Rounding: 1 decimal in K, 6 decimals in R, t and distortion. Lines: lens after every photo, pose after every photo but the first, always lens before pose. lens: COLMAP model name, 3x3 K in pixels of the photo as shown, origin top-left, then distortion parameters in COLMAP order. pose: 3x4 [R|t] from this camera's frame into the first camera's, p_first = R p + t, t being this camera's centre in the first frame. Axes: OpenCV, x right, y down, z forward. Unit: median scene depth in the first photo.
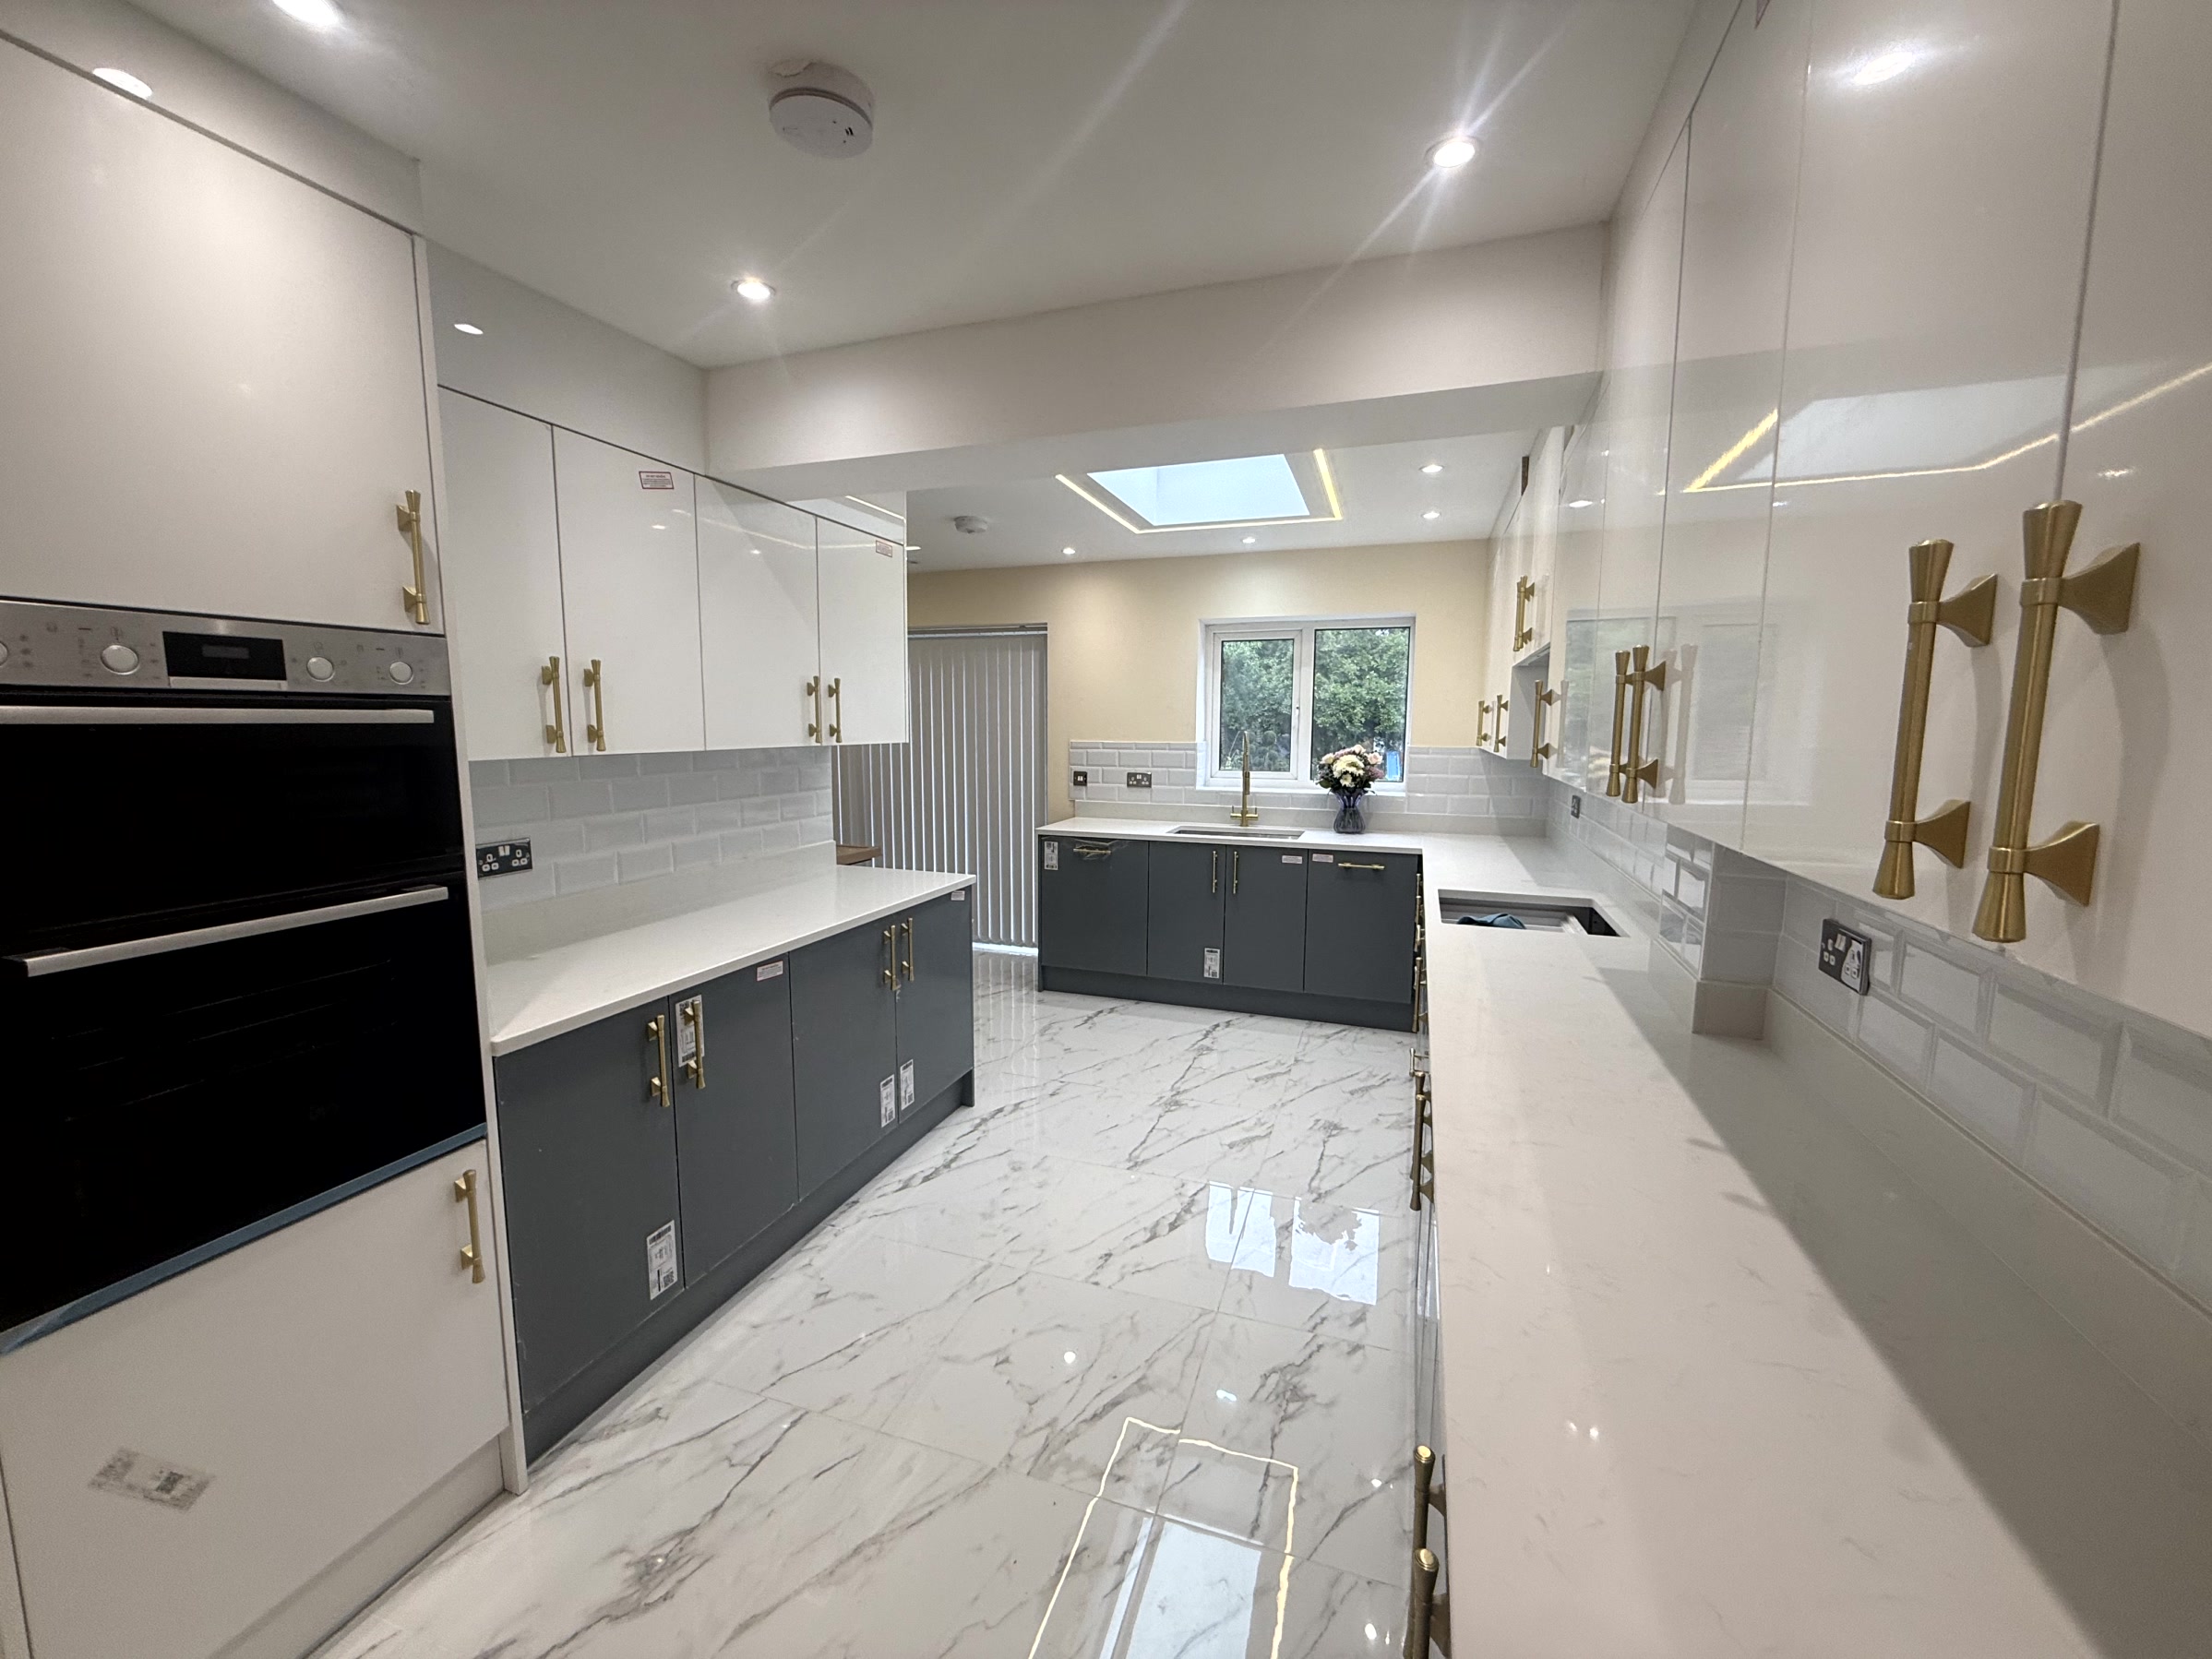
lens RADIAL K [[883.2, 0, 1094.5], [0, 883.2, 827.9], [0, 0, 1]] dist [0.001680, -0.000456]
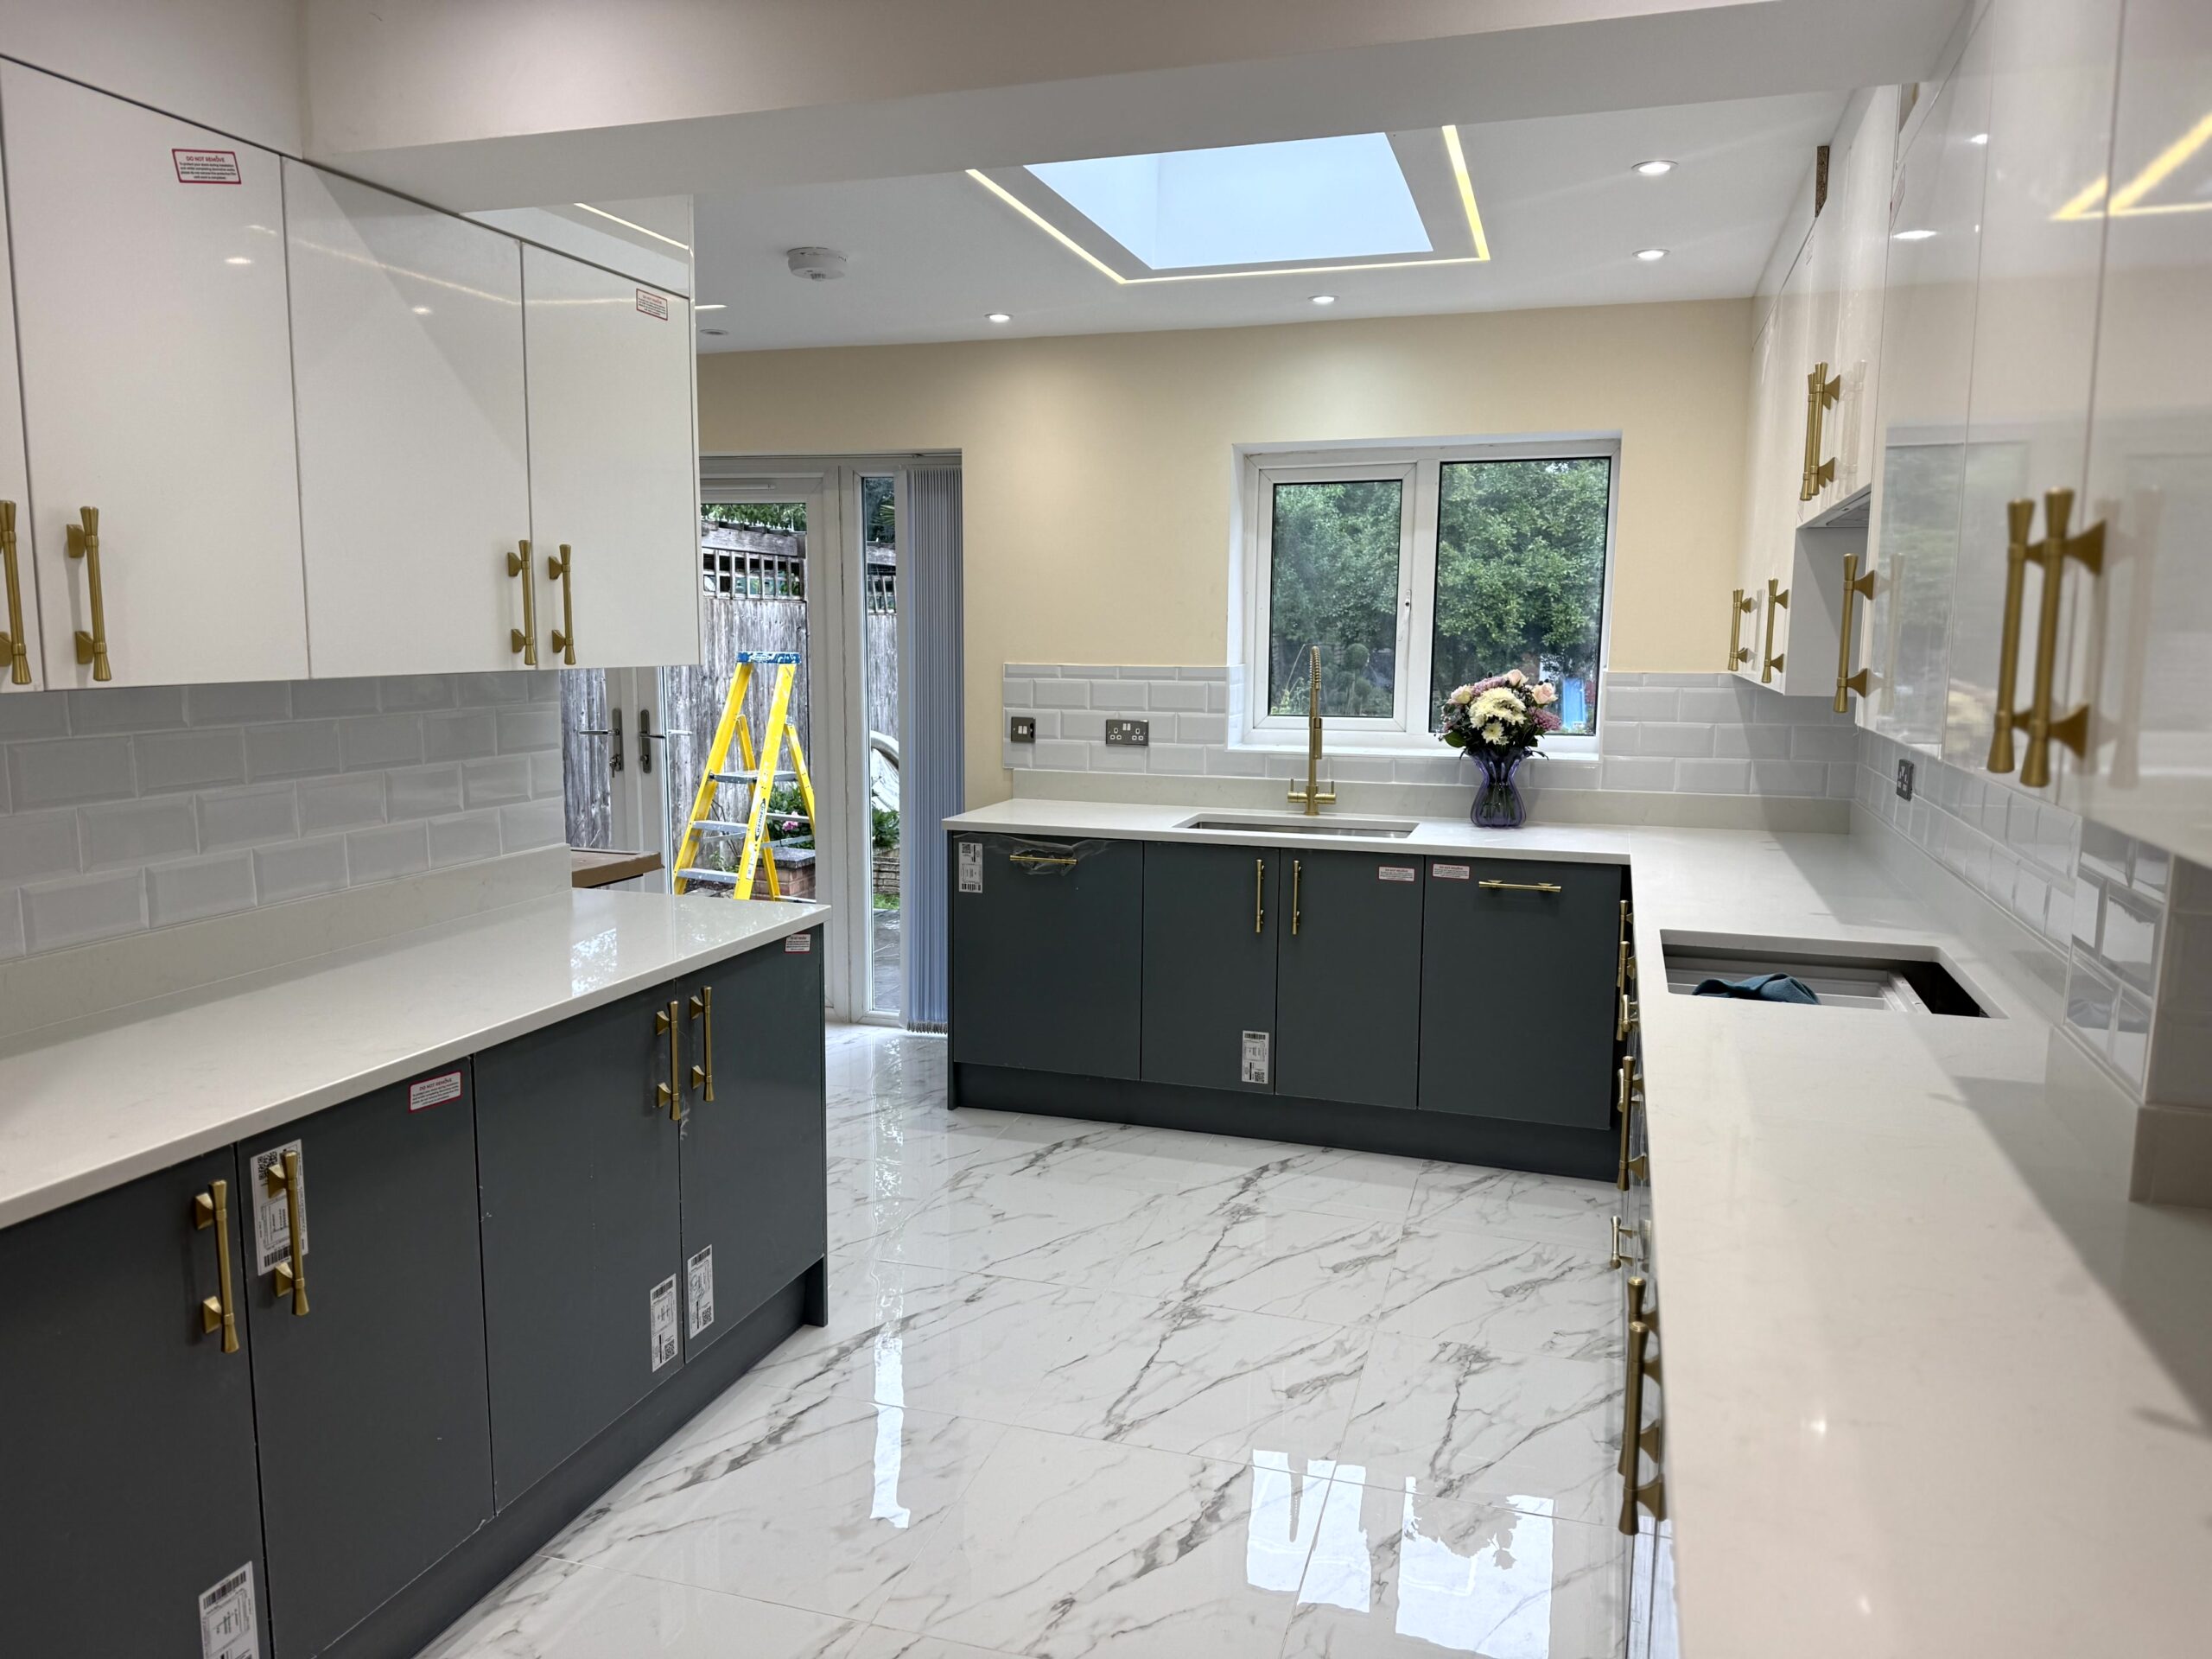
lens RADIAL K [[1546.8, 0, 1103.2], [0, 1546.8, 835.7], [0, 0, 1]] dist [0.065127, -0.083429]
pose [[0.999445, -0.002312, 0.033245, 0.007036], [0.001817, 0.999887, 0.014918, -0.006715], [-0.033276, -0.014849, 0.999336, 0.040338]]
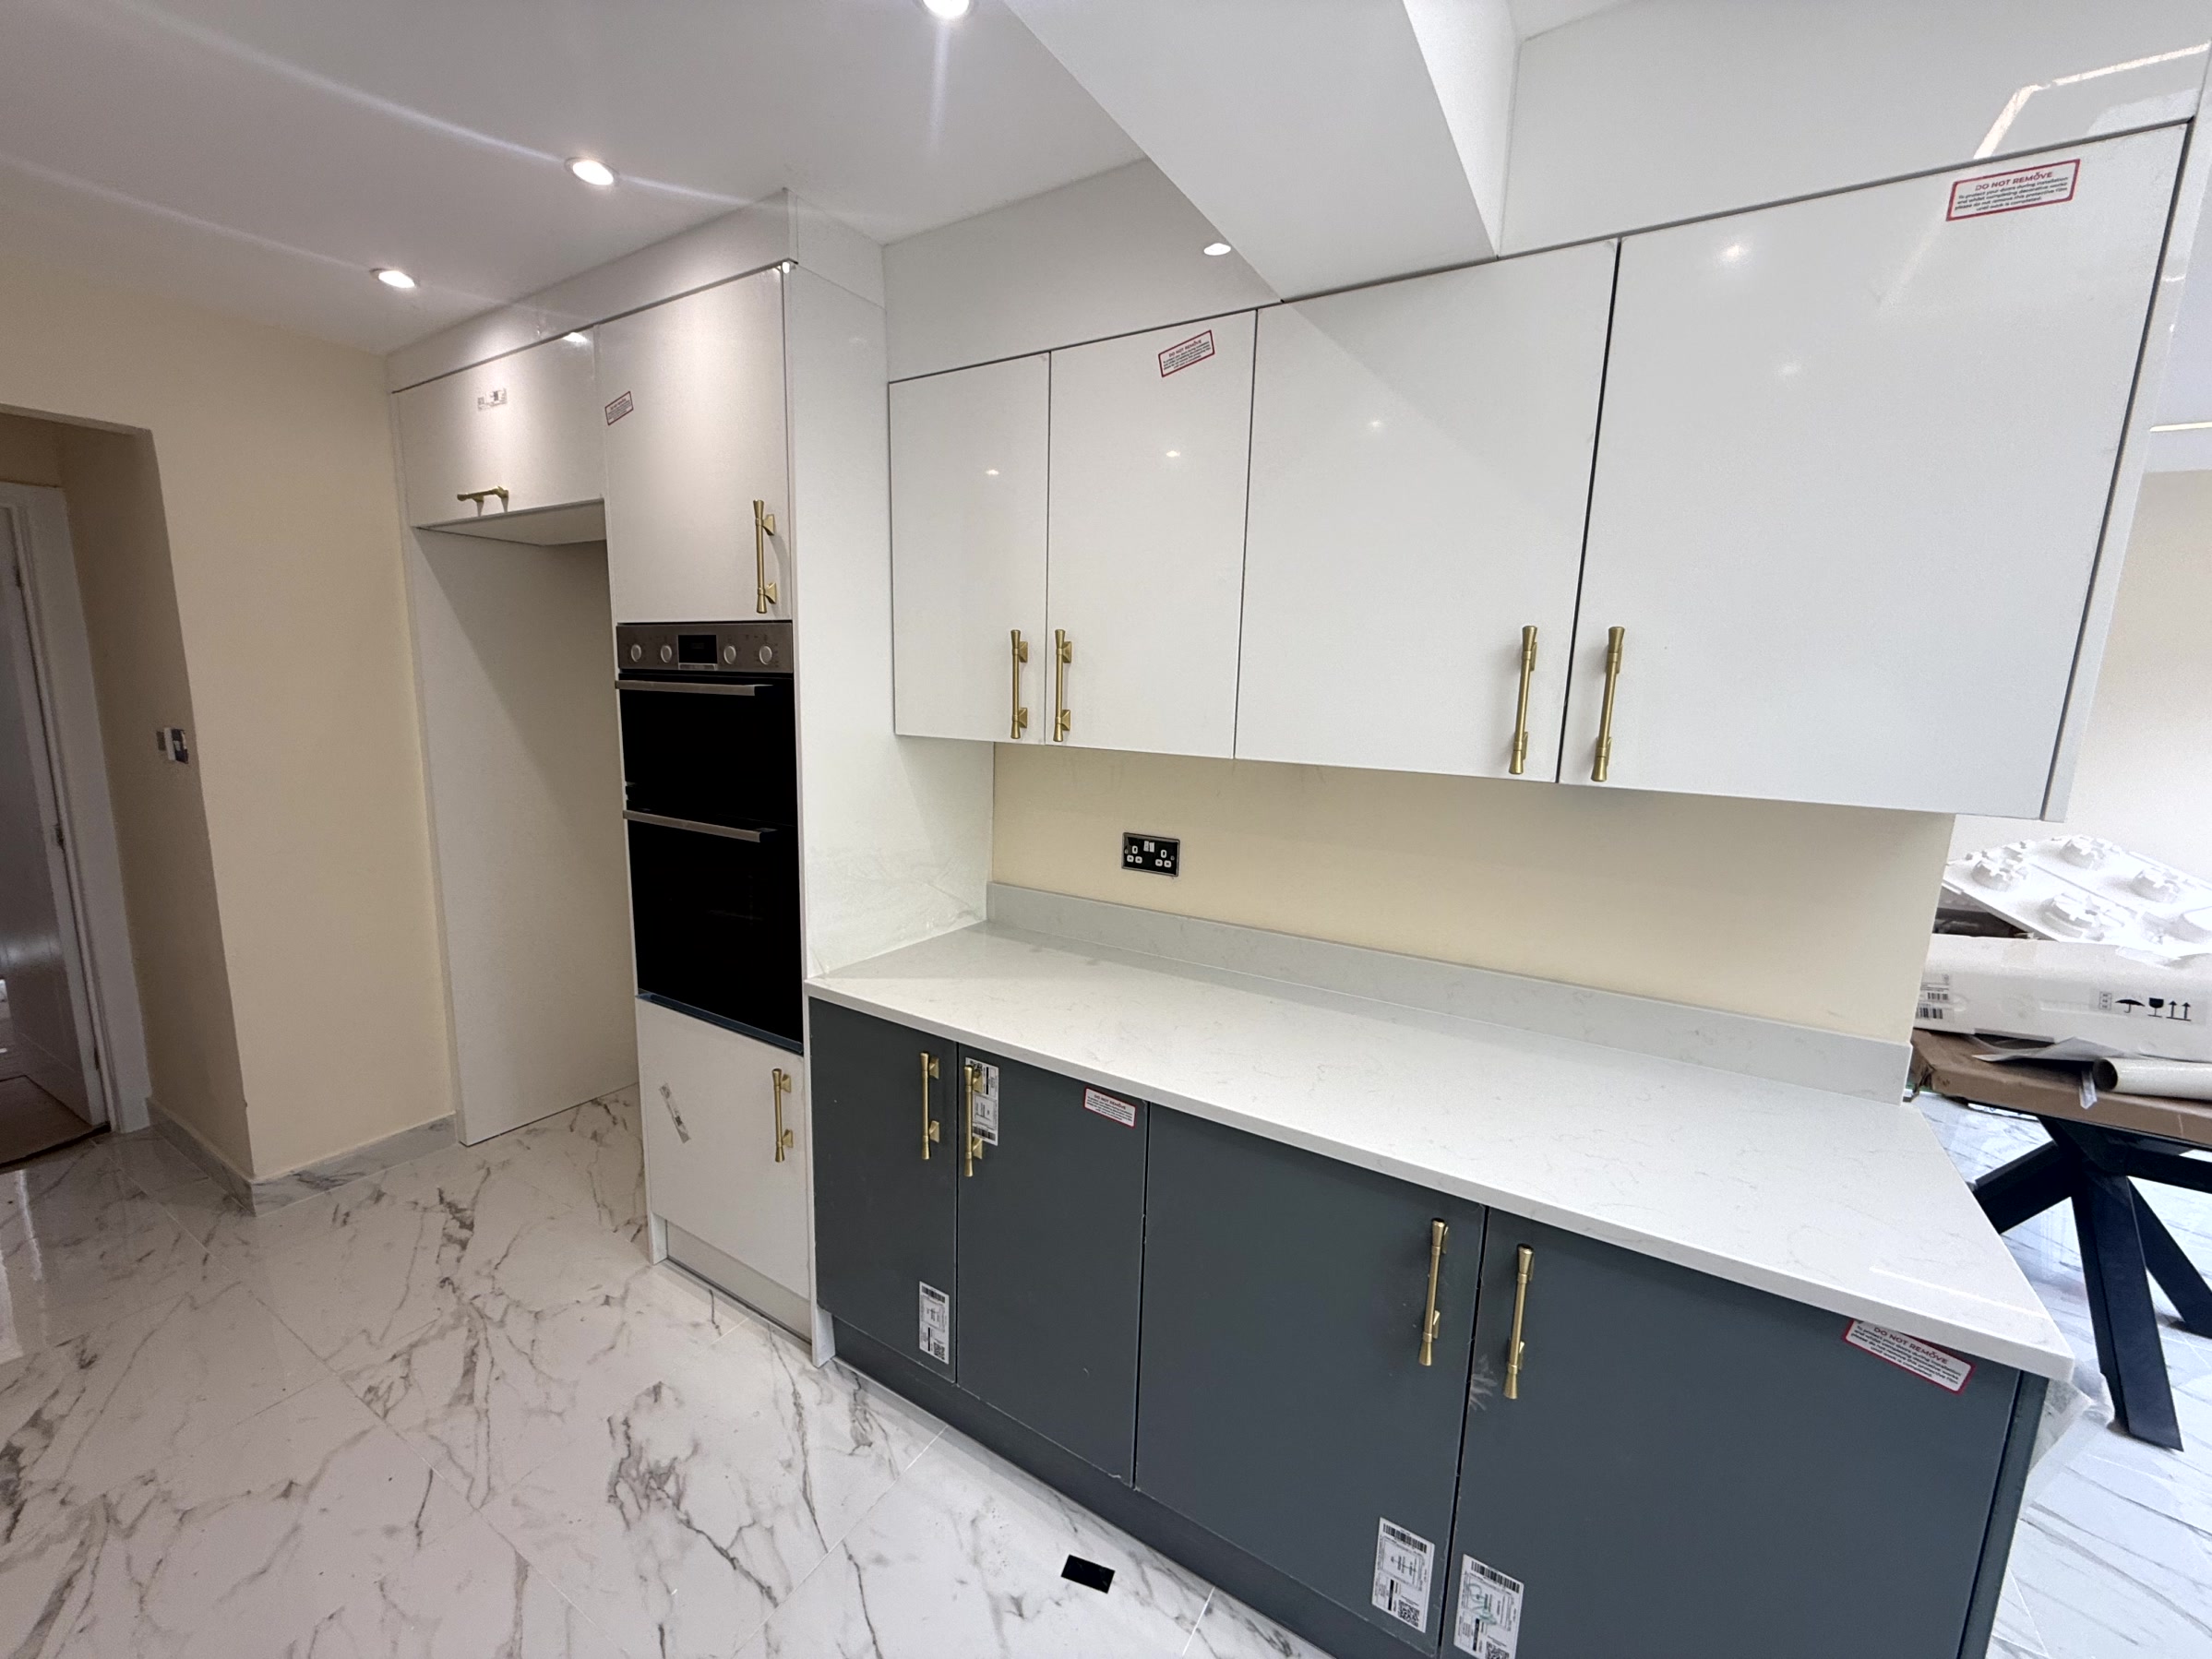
lens RADIAL K [[883.2, 0, 1091.2], [0, 883.2, 822.6], [0, 0, 1]] dist [0.001680, -0.000456]
pose [[-0.201992, 0.149441, -0.967919, 0.219564], [-0.147648, 0.972349, 0.180937, -0.150638], [0.968194, 0.179459, -0.174342, 1.072029]]
